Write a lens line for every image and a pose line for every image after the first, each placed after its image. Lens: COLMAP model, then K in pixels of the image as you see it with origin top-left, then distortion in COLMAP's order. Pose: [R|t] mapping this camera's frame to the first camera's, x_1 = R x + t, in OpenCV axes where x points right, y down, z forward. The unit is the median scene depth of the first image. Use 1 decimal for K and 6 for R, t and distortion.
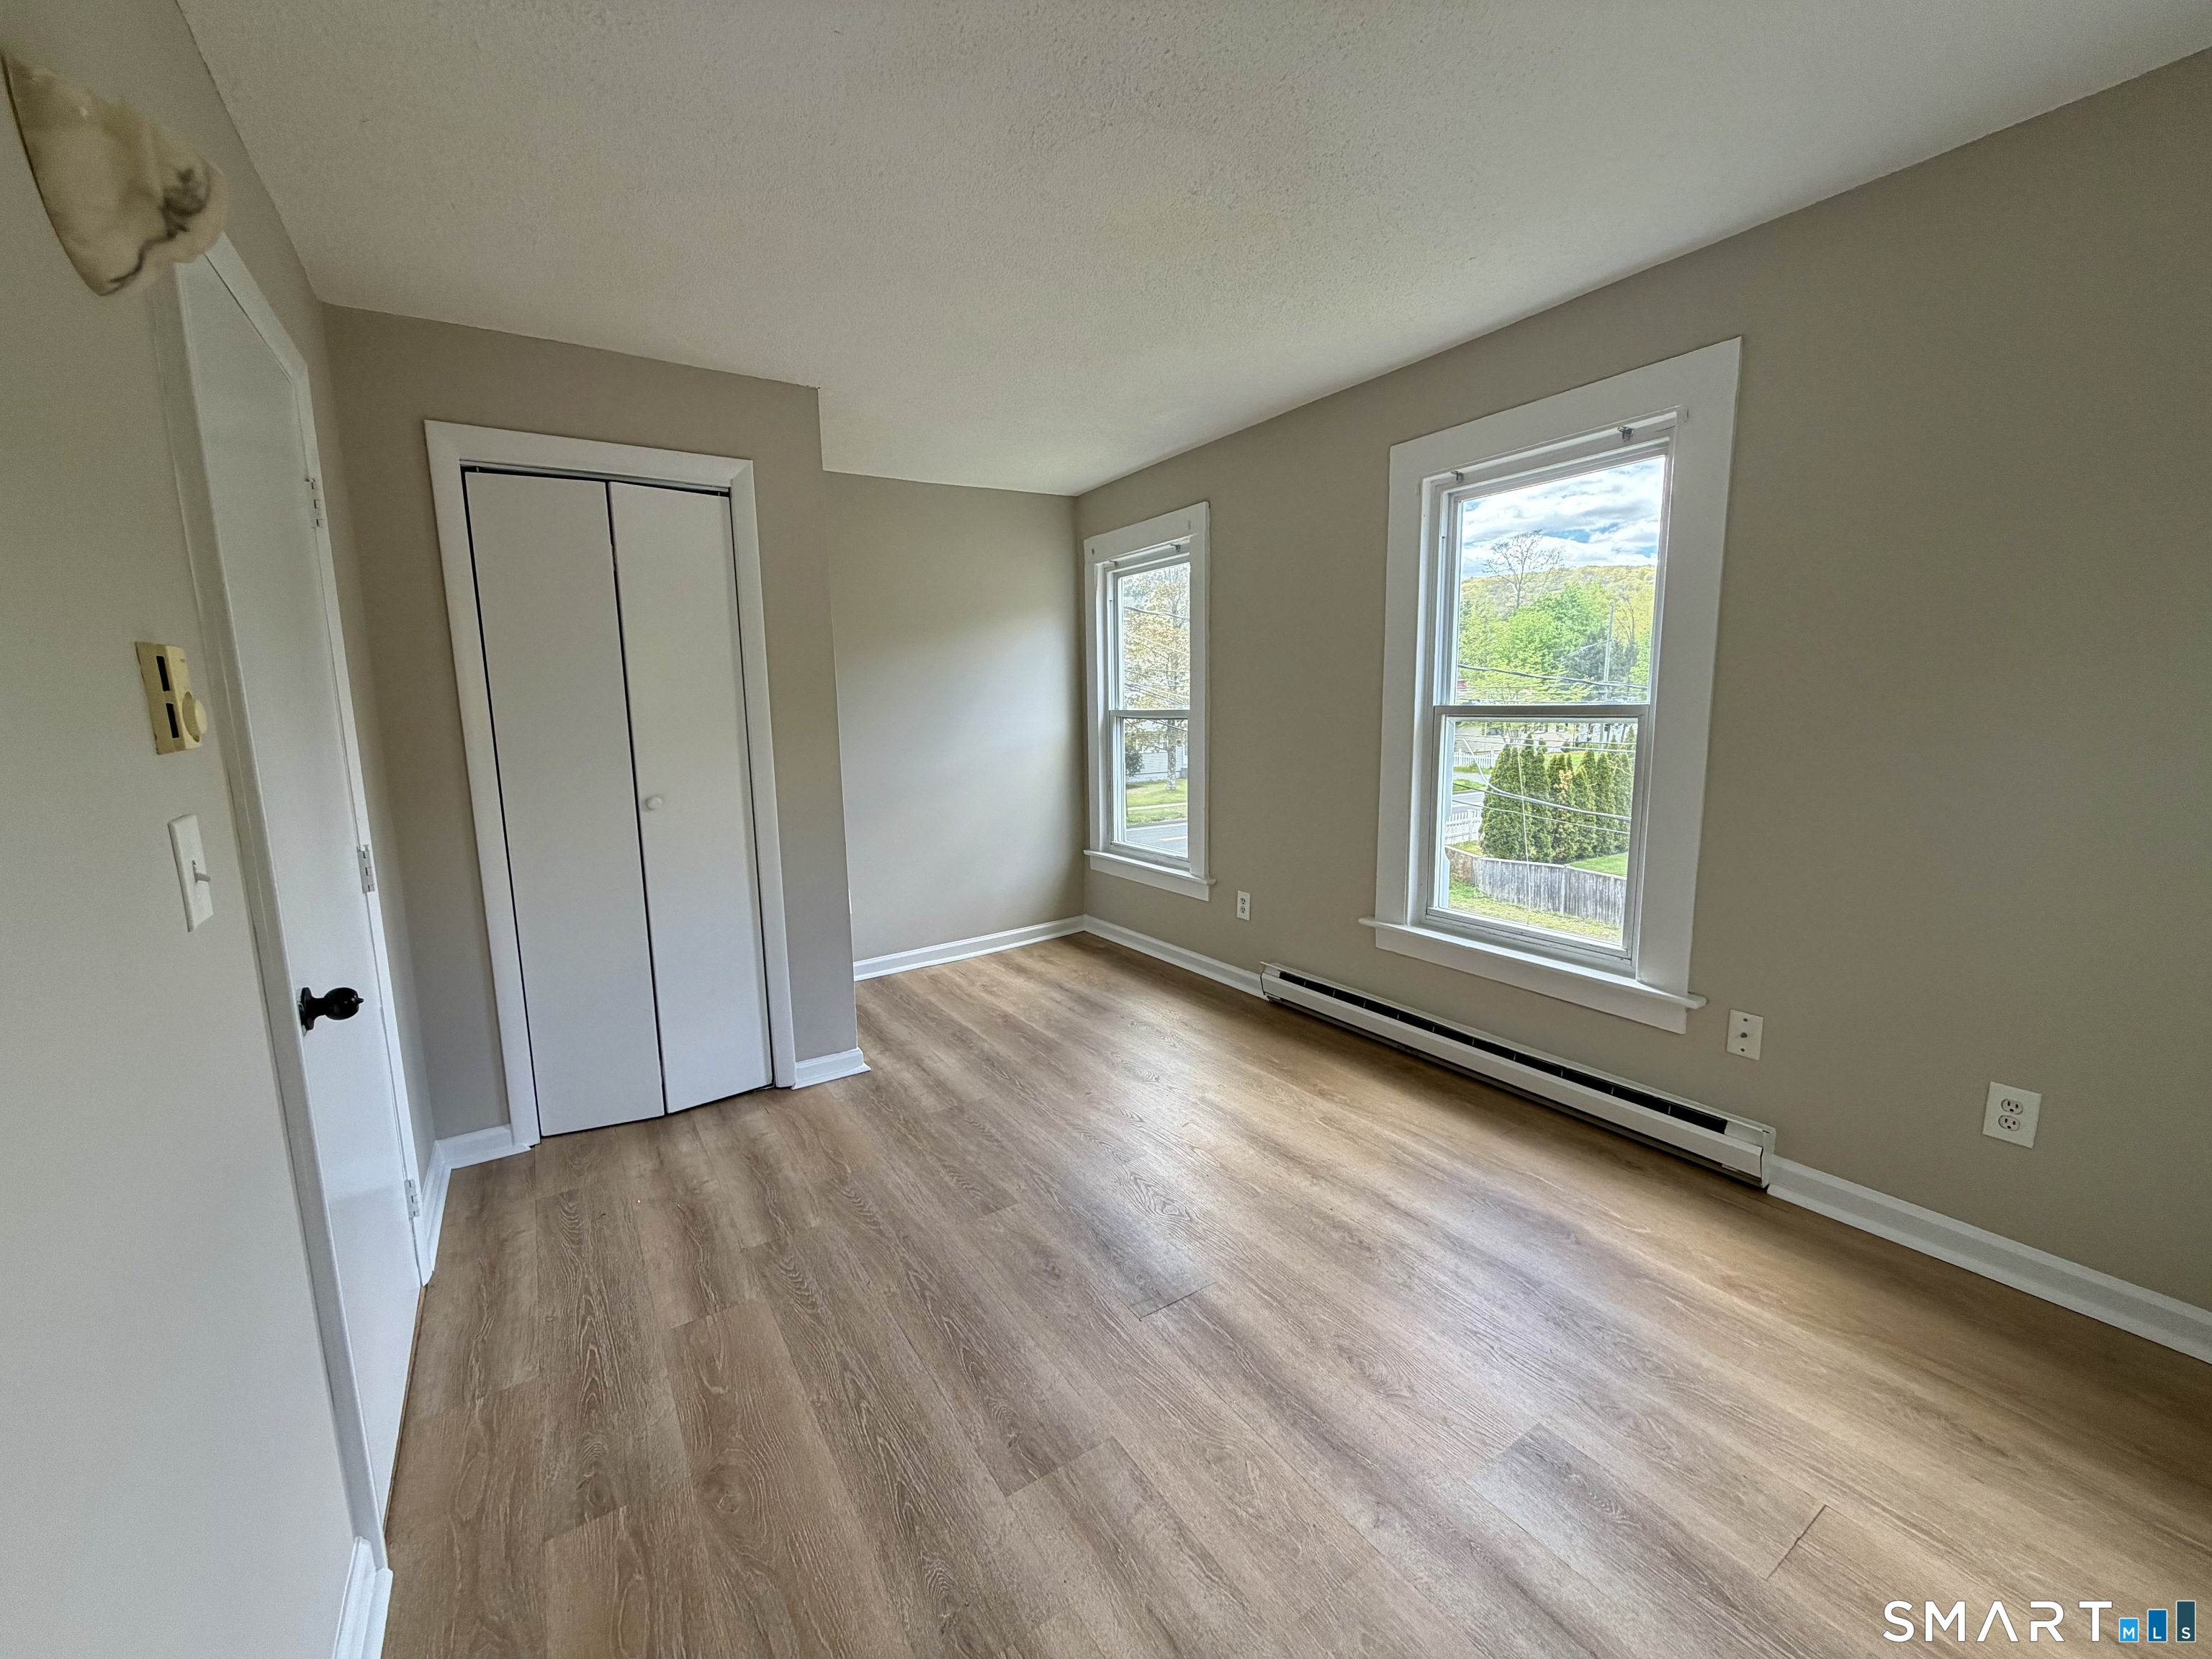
lens RADIAL K [[875.6, 0, 1101.7], [0, 875.6, 828.7], [0, 0, 1]] dist [-0.001874, 0.000119]
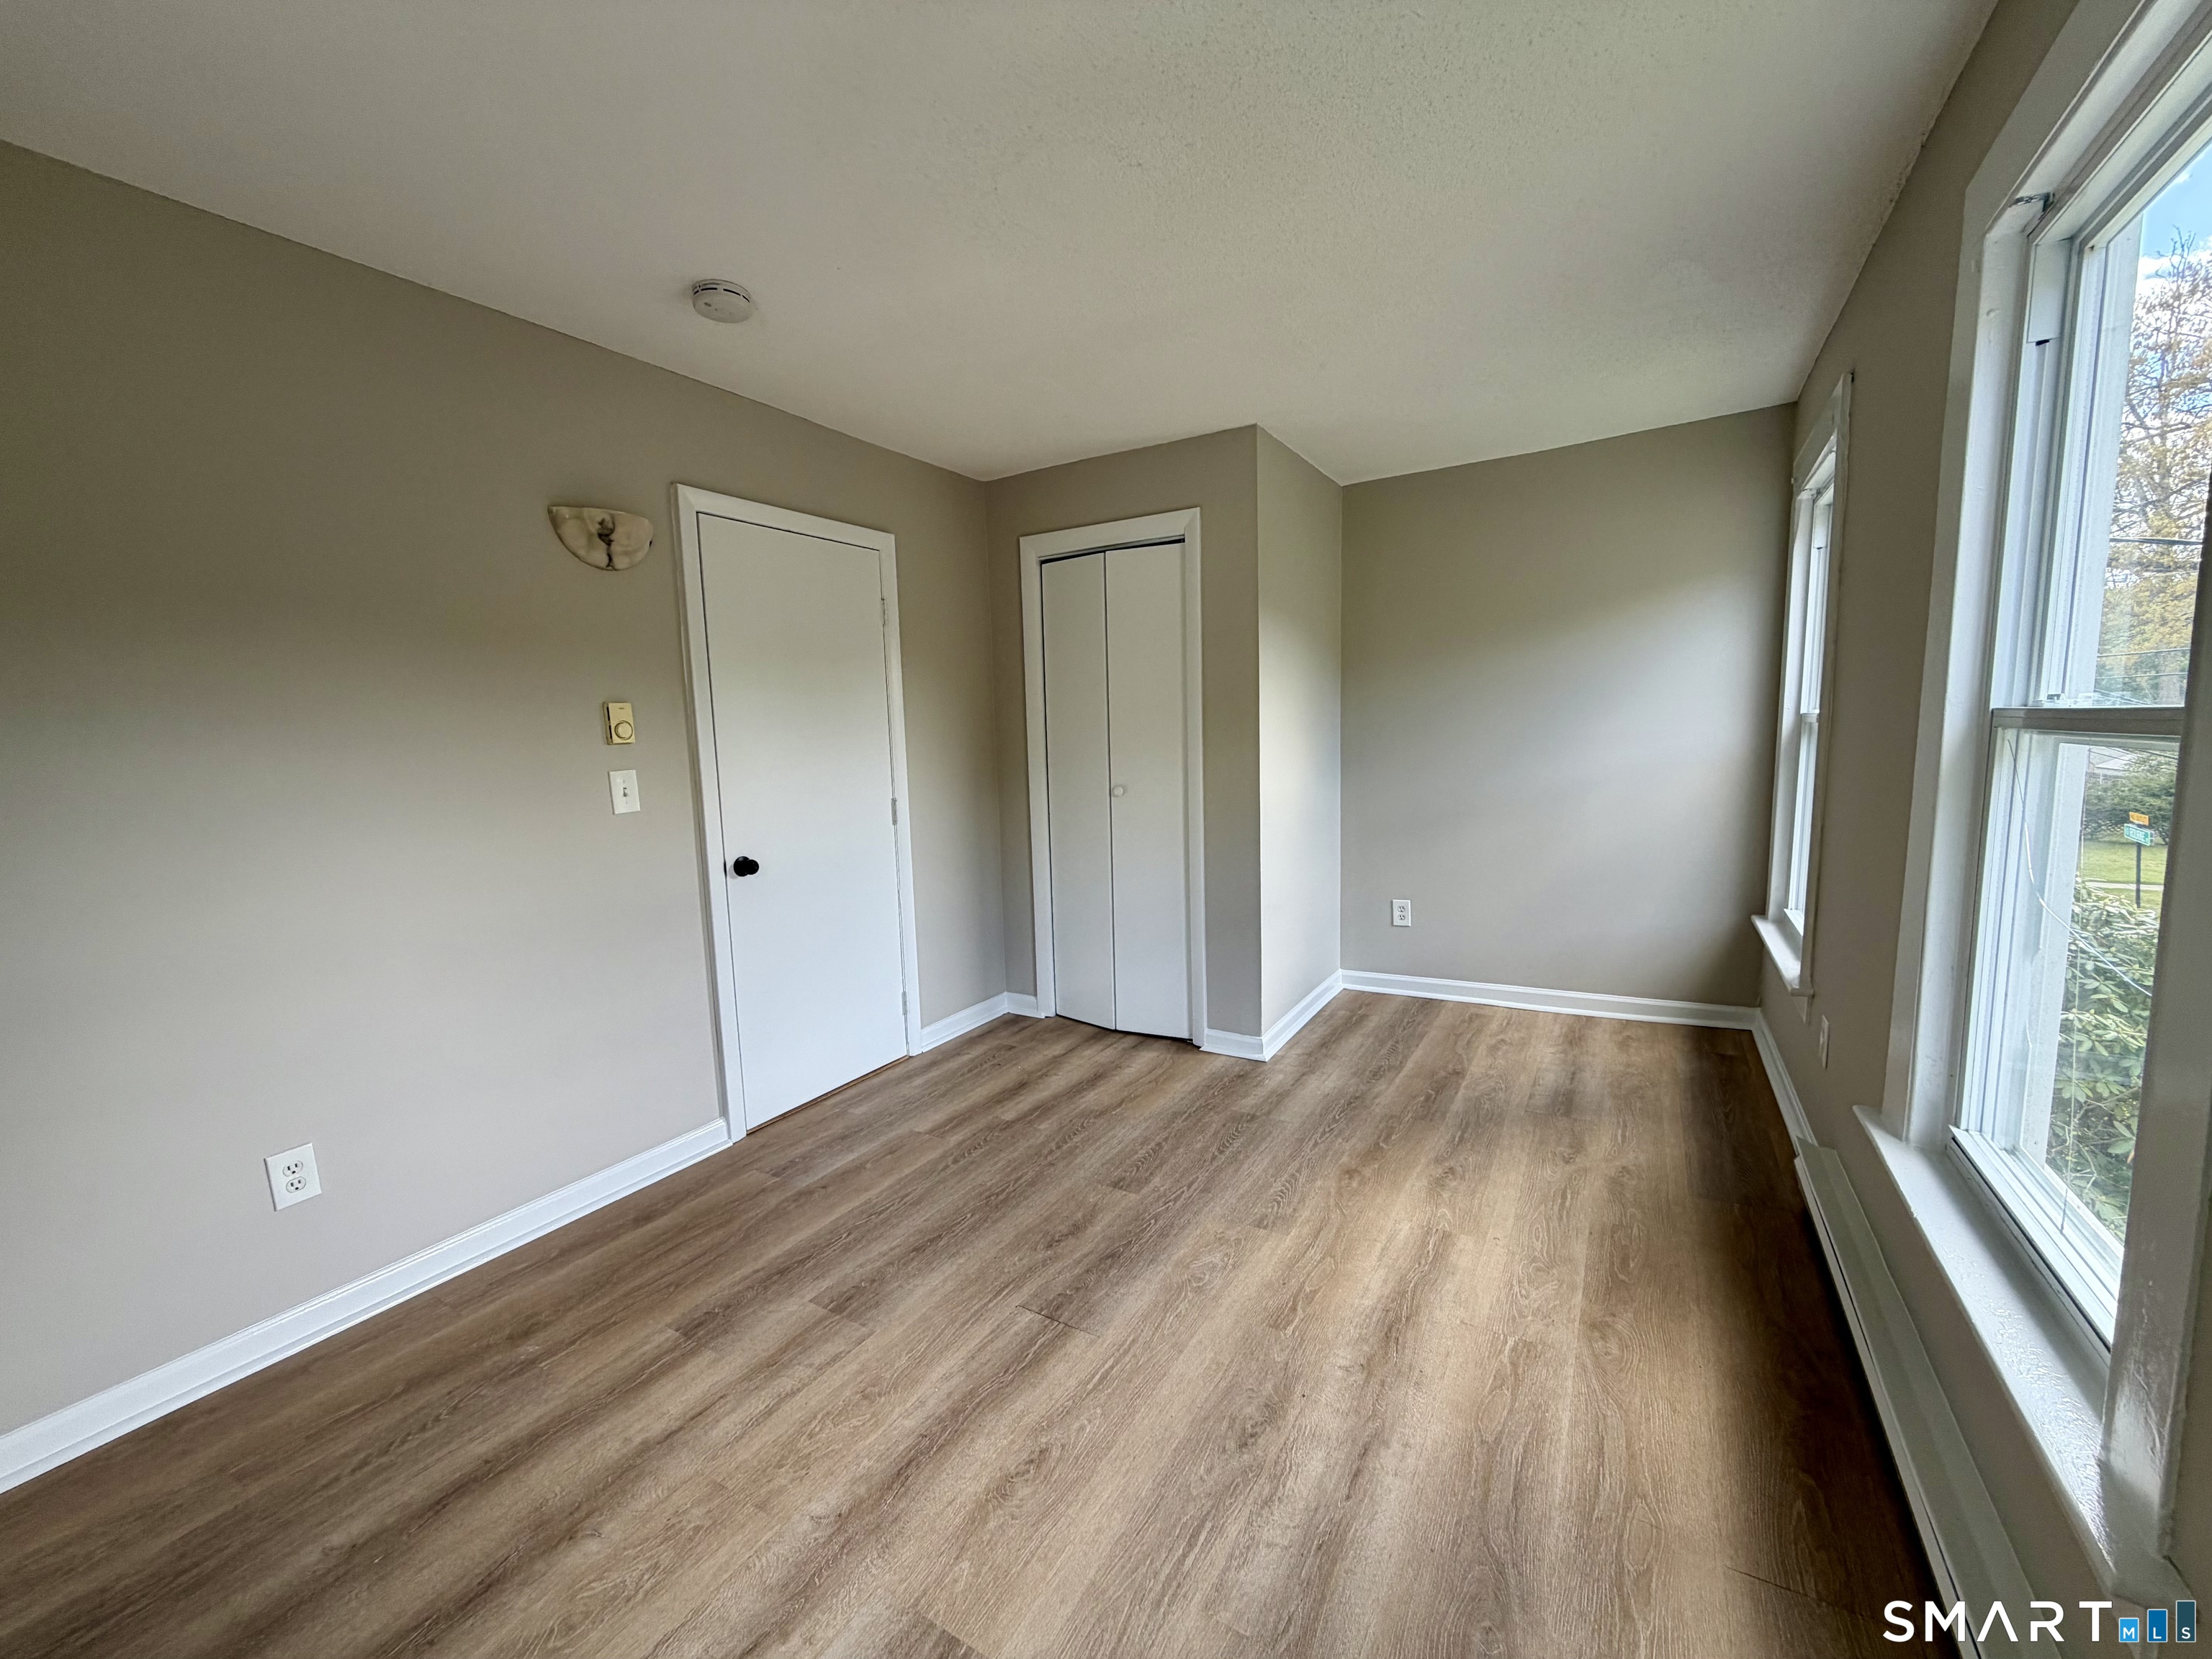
lens RADIAL K [[883.8, 0, 1111.1], [0, 883.8, 829.5], [0, 0, 1]] dist [-0.001678, 0.000139]
pose [[0.436804, 0.111120, -0.892667, 0.685120], [-0.109942, 0.991496, 0.069624, -0.064190], [0.892813, 0.067729, 0.445307, 0.414862]]
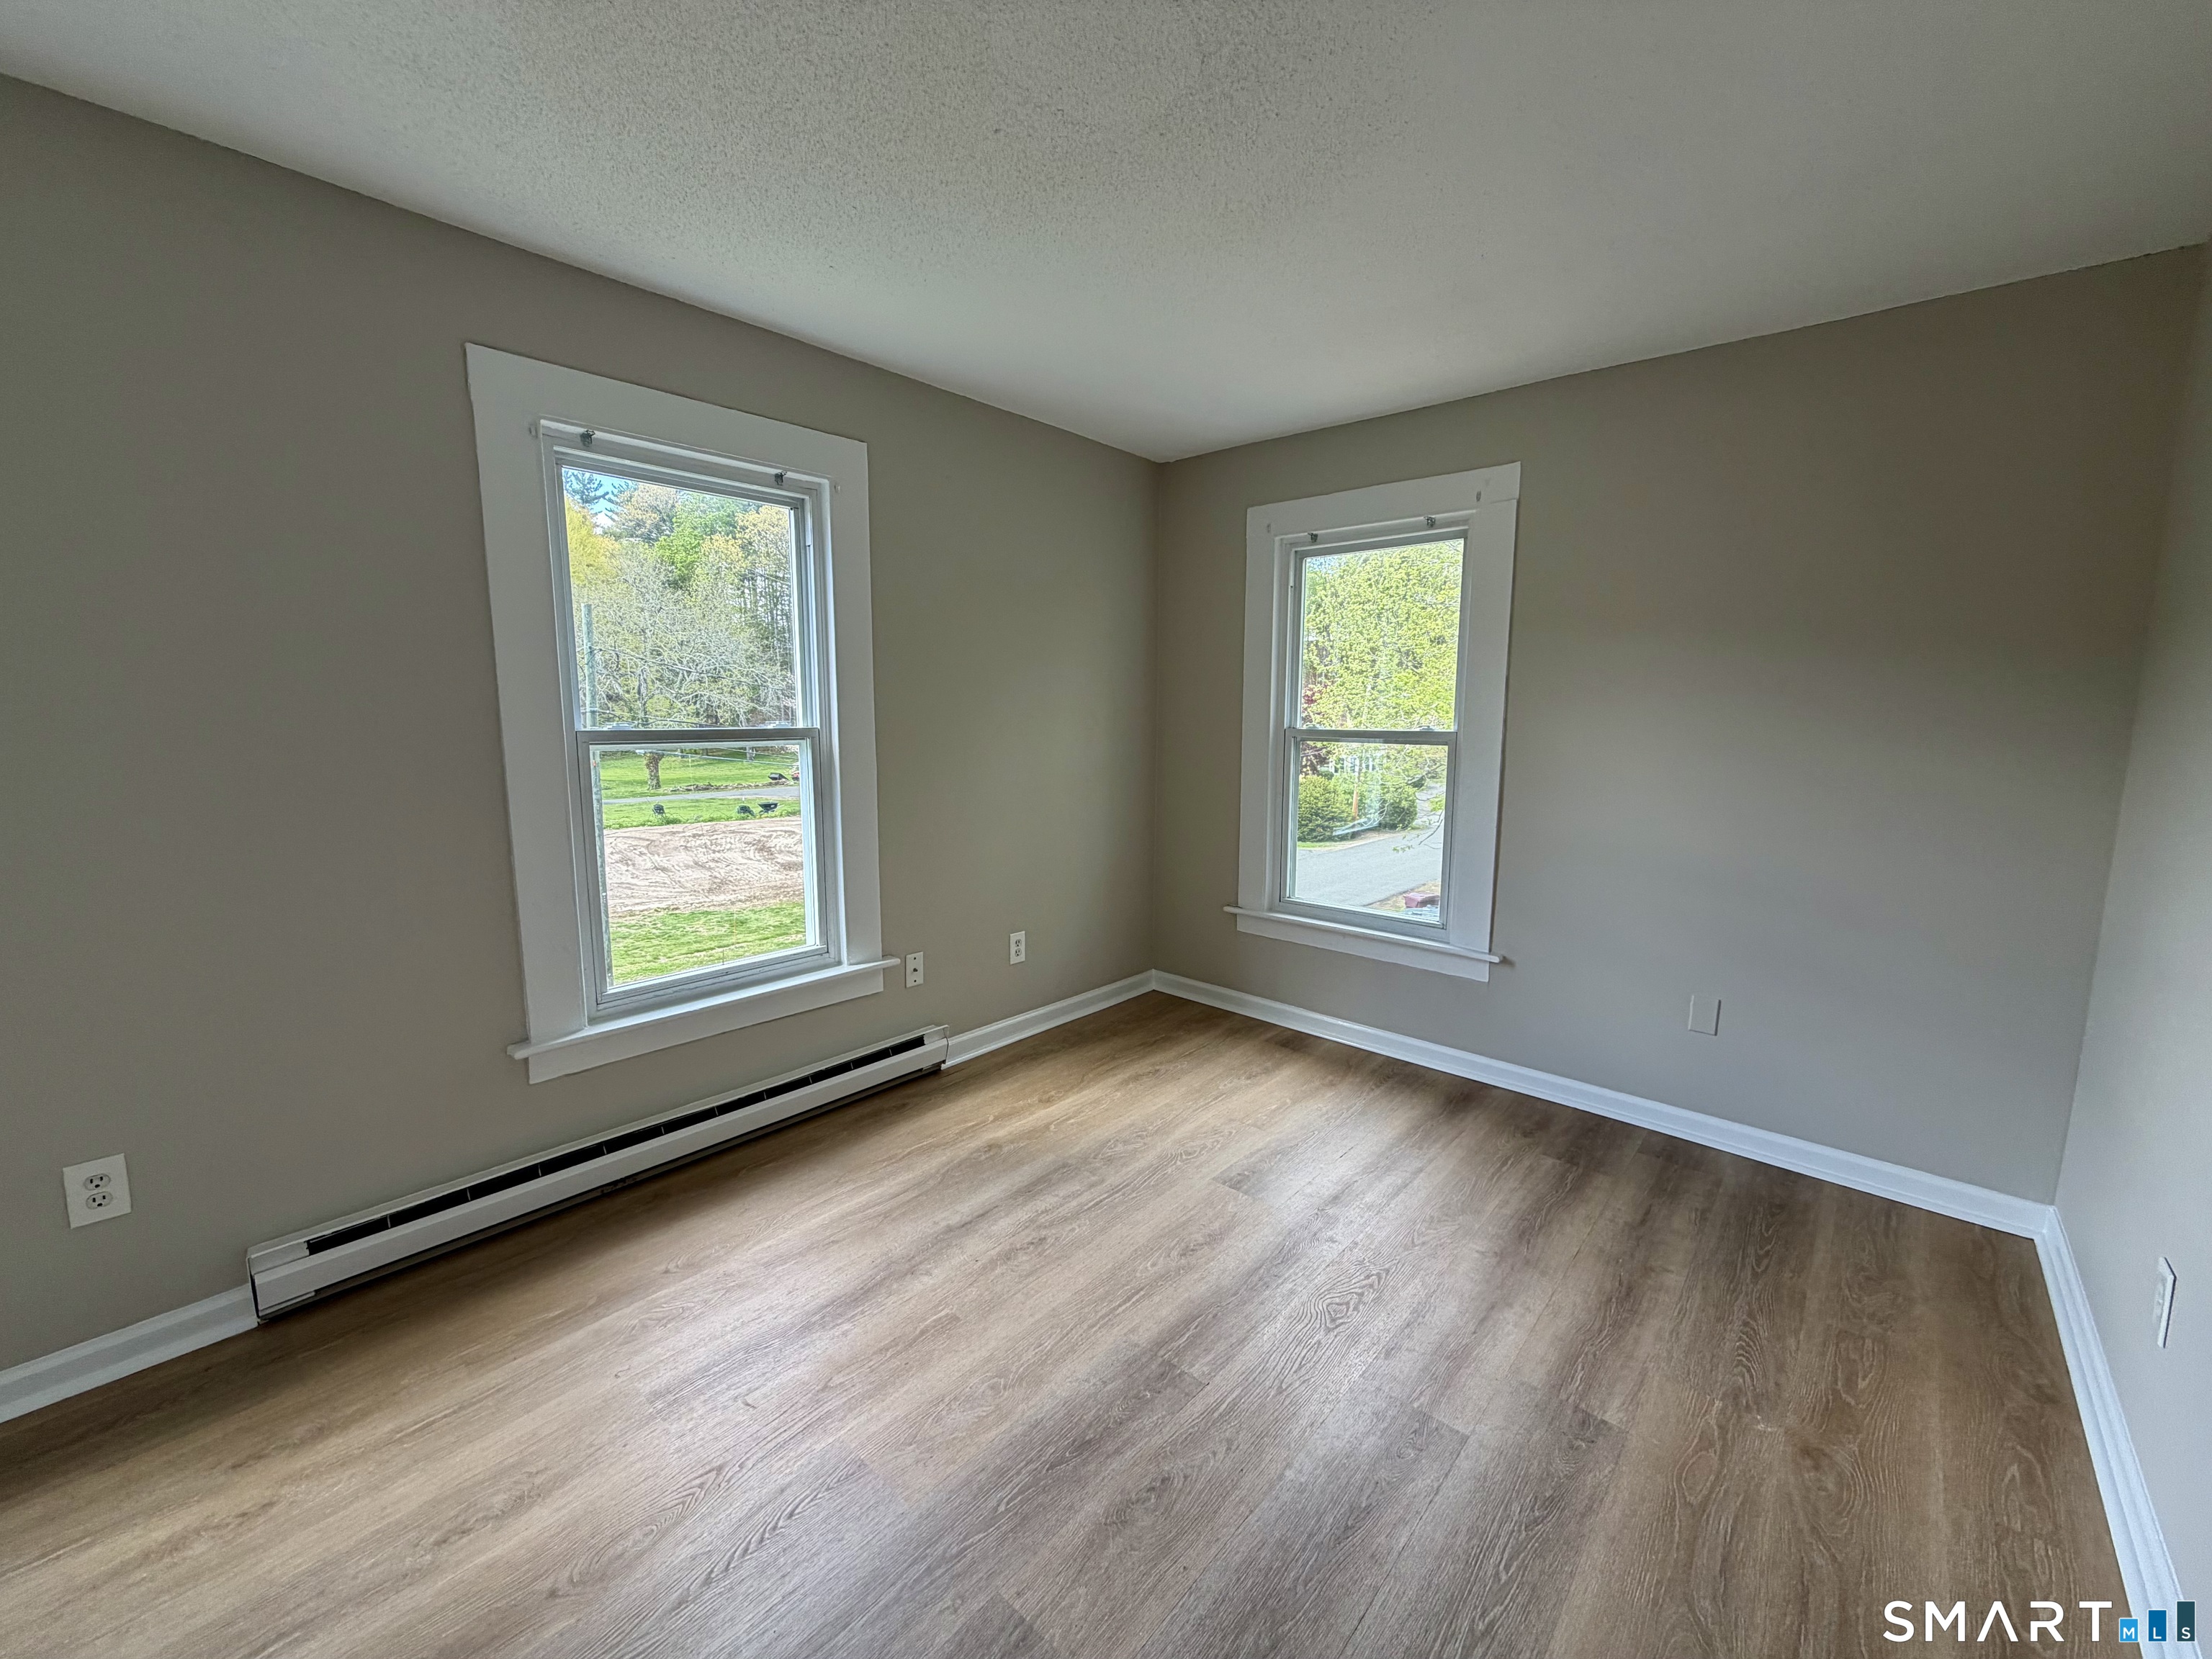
lens RADIAL K [[875.6, 0, 1101.7], [0, 875.6, 828.7], [0, 0, 1]] dist [-0.001874, 0.000119]
pose [[-0.254525, -0.109606, 0.960835, -0.530599], [0.144174, 0.978152, 0.149773, -0.119731], [-0.956259, 0.176648, -0.233162, 0.857789]]
